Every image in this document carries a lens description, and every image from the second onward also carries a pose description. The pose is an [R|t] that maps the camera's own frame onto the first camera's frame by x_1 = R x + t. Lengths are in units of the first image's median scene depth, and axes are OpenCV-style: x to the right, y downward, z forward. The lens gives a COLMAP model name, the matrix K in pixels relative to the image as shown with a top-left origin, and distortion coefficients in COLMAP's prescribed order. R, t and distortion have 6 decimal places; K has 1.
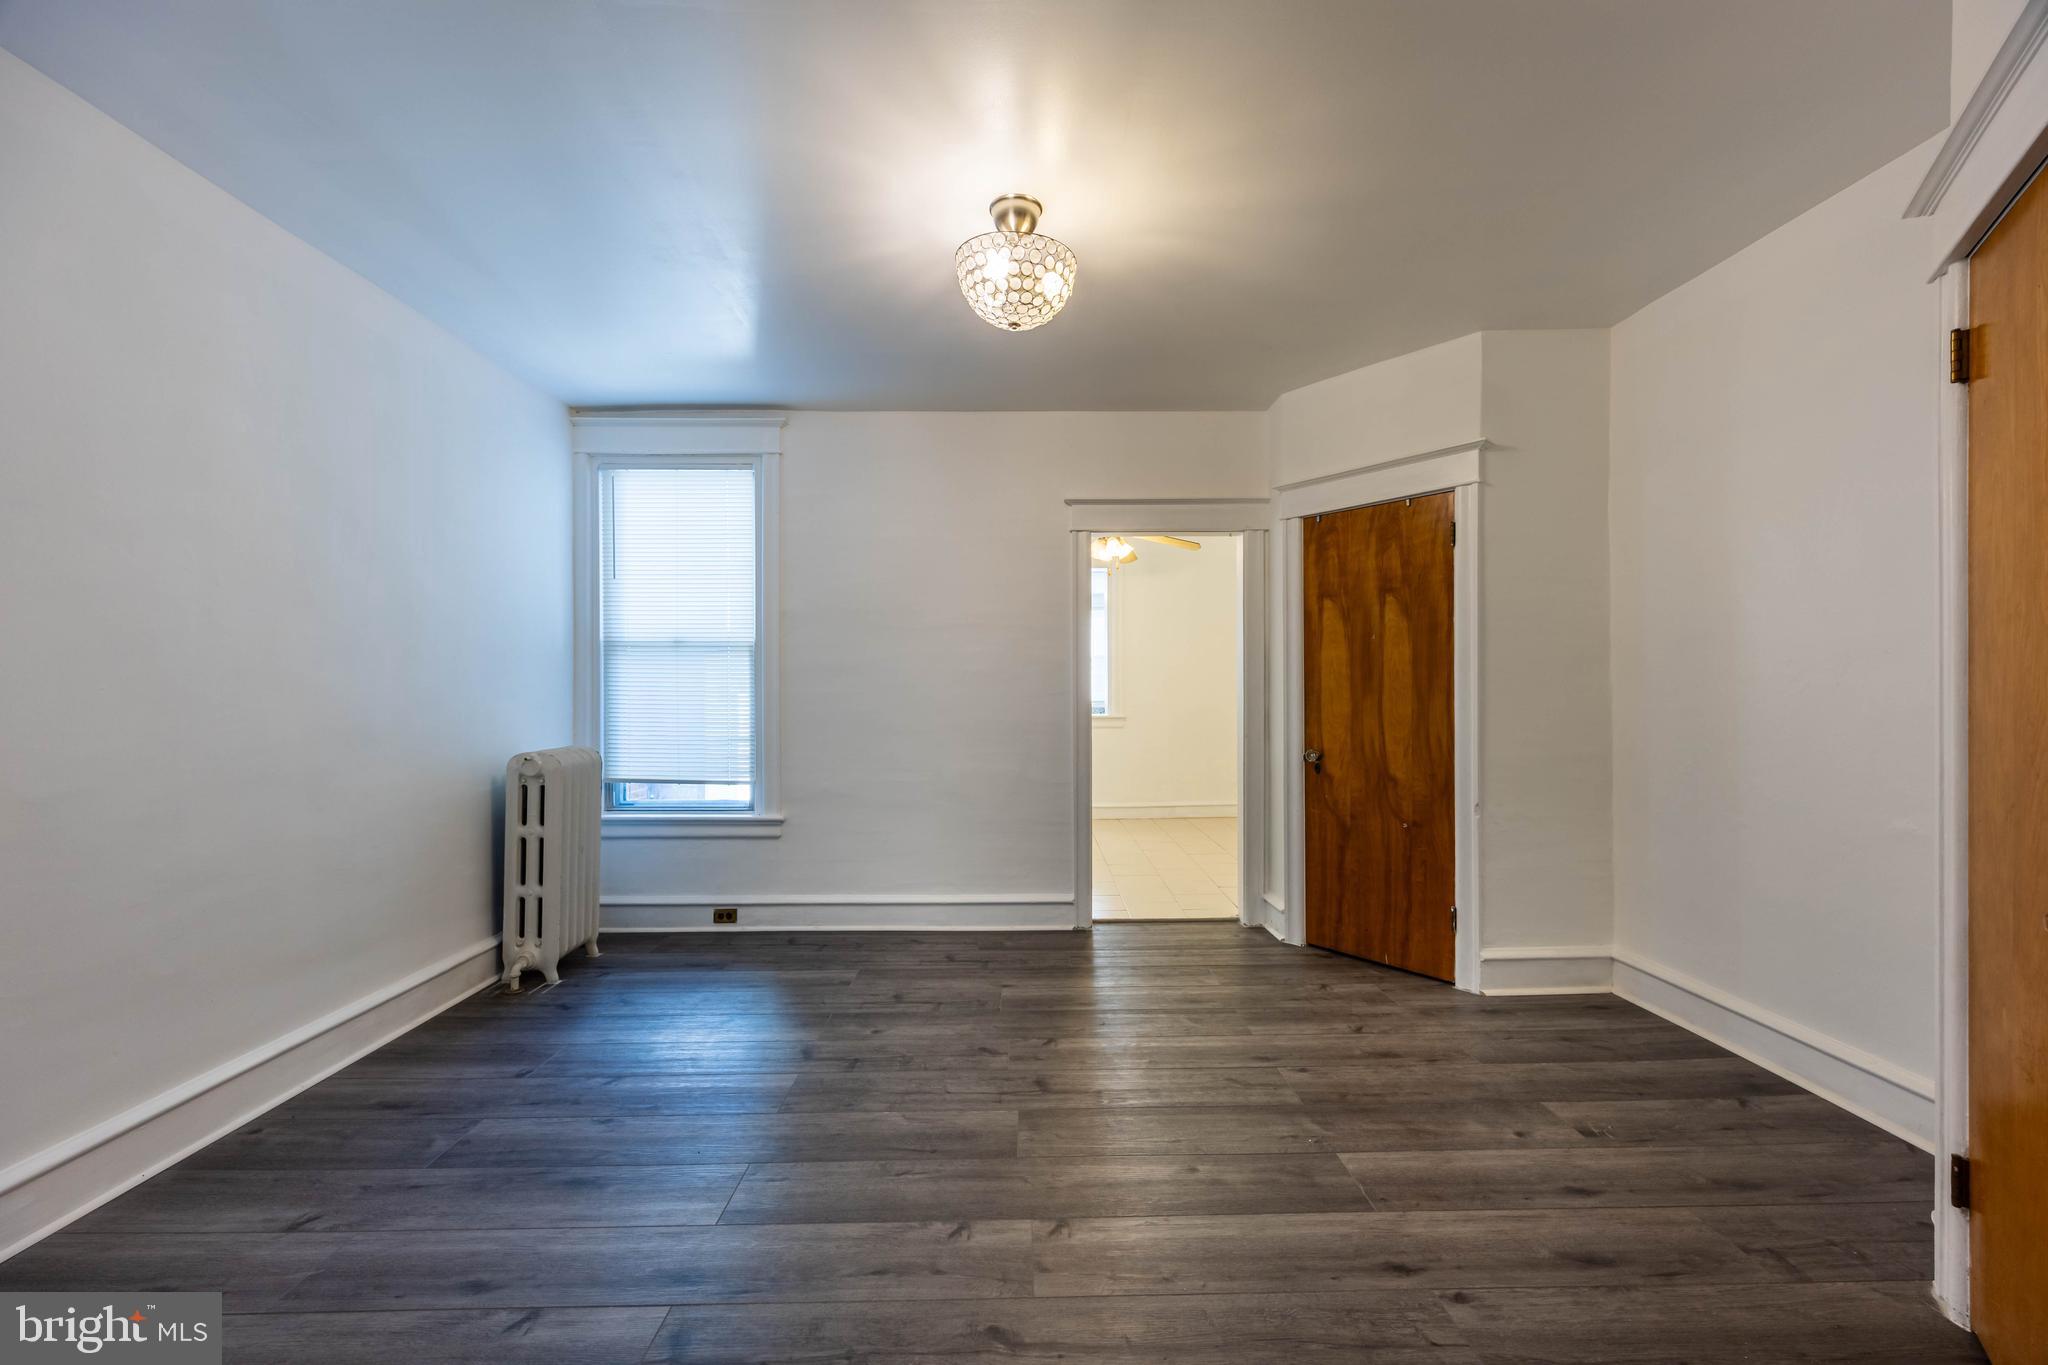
lens RADIAL K [[809.1, 0, 1024.5], [0, 809.1, 693.9], [0, 0, 1]] dist [0.001102, -0.000043]
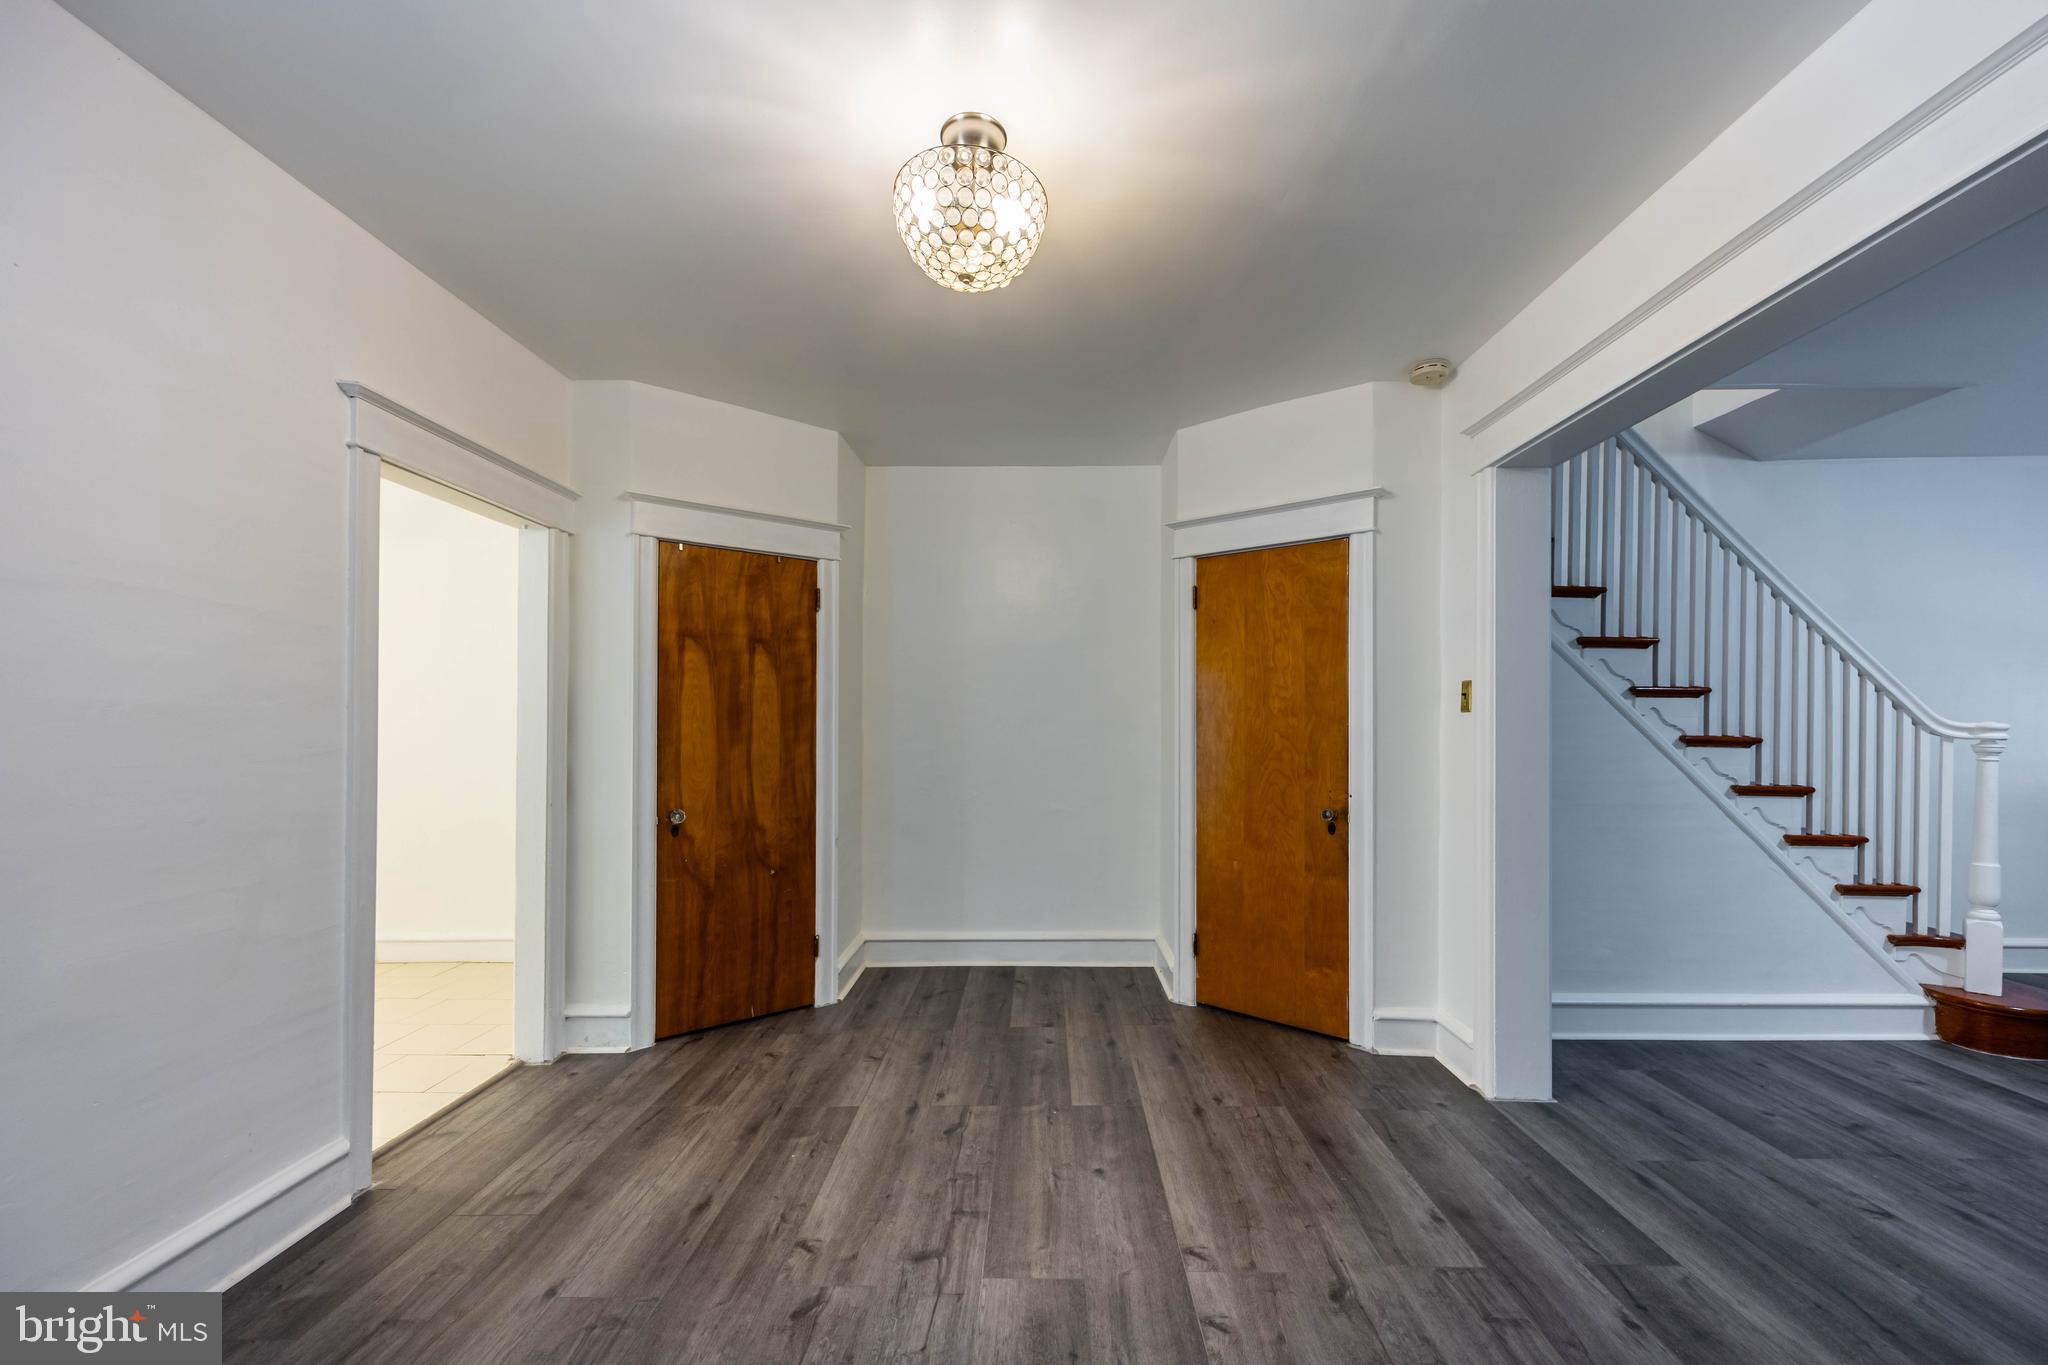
lens RADIAL K [[809.1, 0, 1047.5], [0, 809.1, 721.5], [0, 0, 1]] dist [0.001102, -0.000043]
pose [[0.004276, 0.013831, 0.999895, -0.560511], [0.012681, 0.999823, -0.013884, -0.009055], [-0.999910, 0.012739, 0.004100, 0.650754]]
